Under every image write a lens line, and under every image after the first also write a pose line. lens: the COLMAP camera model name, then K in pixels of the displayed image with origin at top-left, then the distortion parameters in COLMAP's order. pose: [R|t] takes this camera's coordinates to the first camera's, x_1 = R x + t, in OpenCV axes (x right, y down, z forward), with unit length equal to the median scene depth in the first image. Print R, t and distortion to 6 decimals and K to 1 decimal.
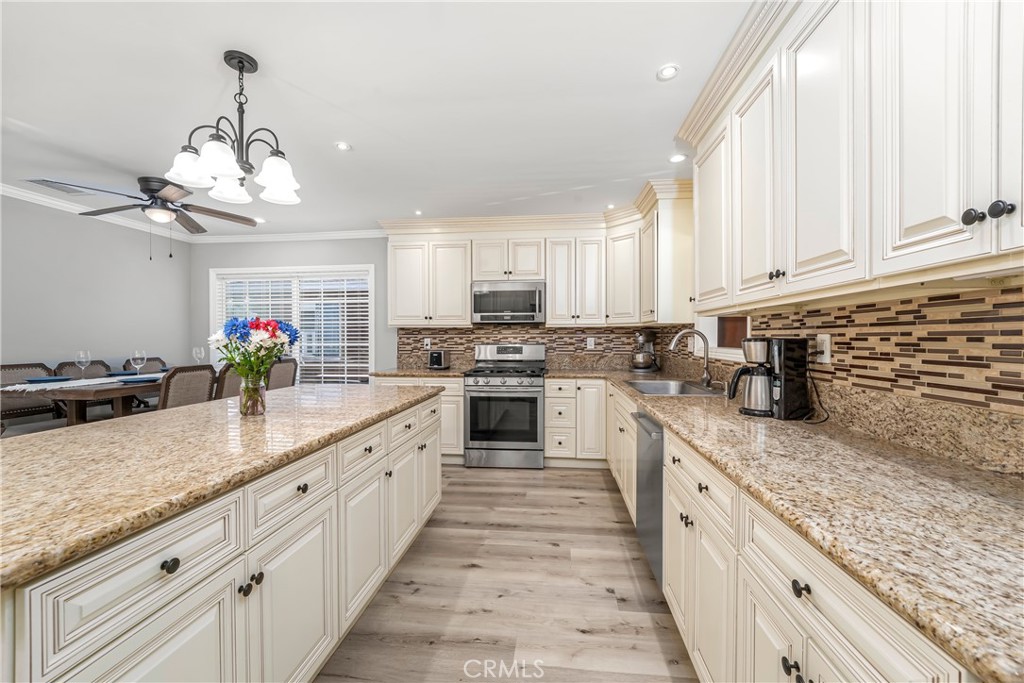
lens RADIAL K [[416.2, 0, 515.7], [0, 416.2, 345.5], [0, 0, 1]] dist [-0.015736, 0.003071]
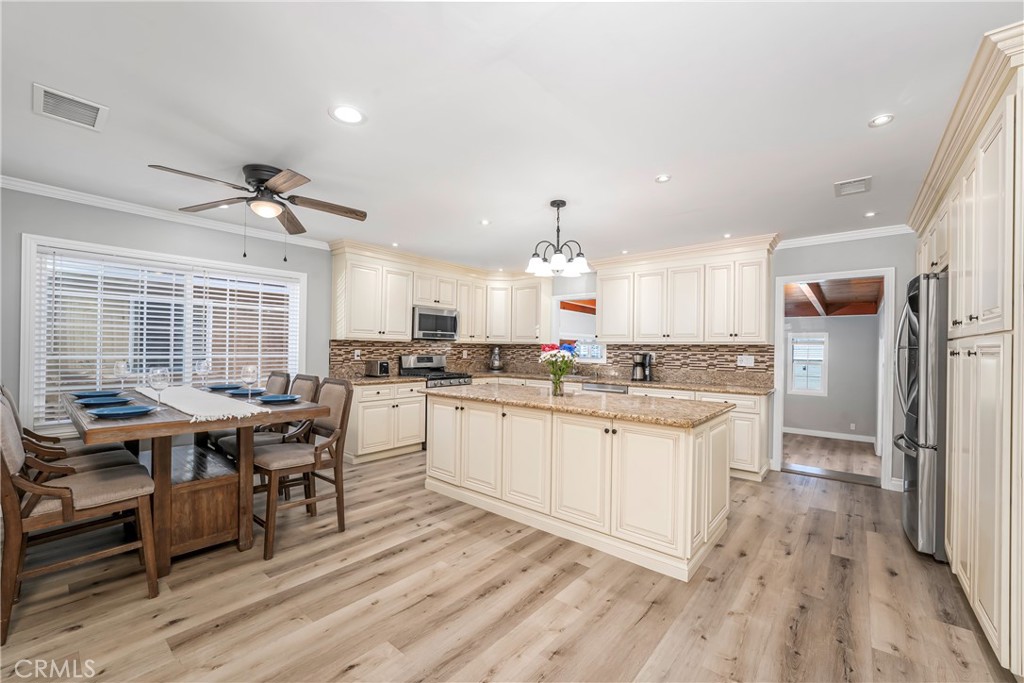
lens RADIAL K [[416.2, 0, 517.4], [0, 416.2, 344.3], [0, 0, 1]] dist [-0.015736, 0.003071]
pose [[0.549132, 0.016644, 0.835570, -0.988039], [-0.000799, 0.999812, -0.019390, -0.012109], [-0.835735, 0.009980, 0.549042, 0.052513]]
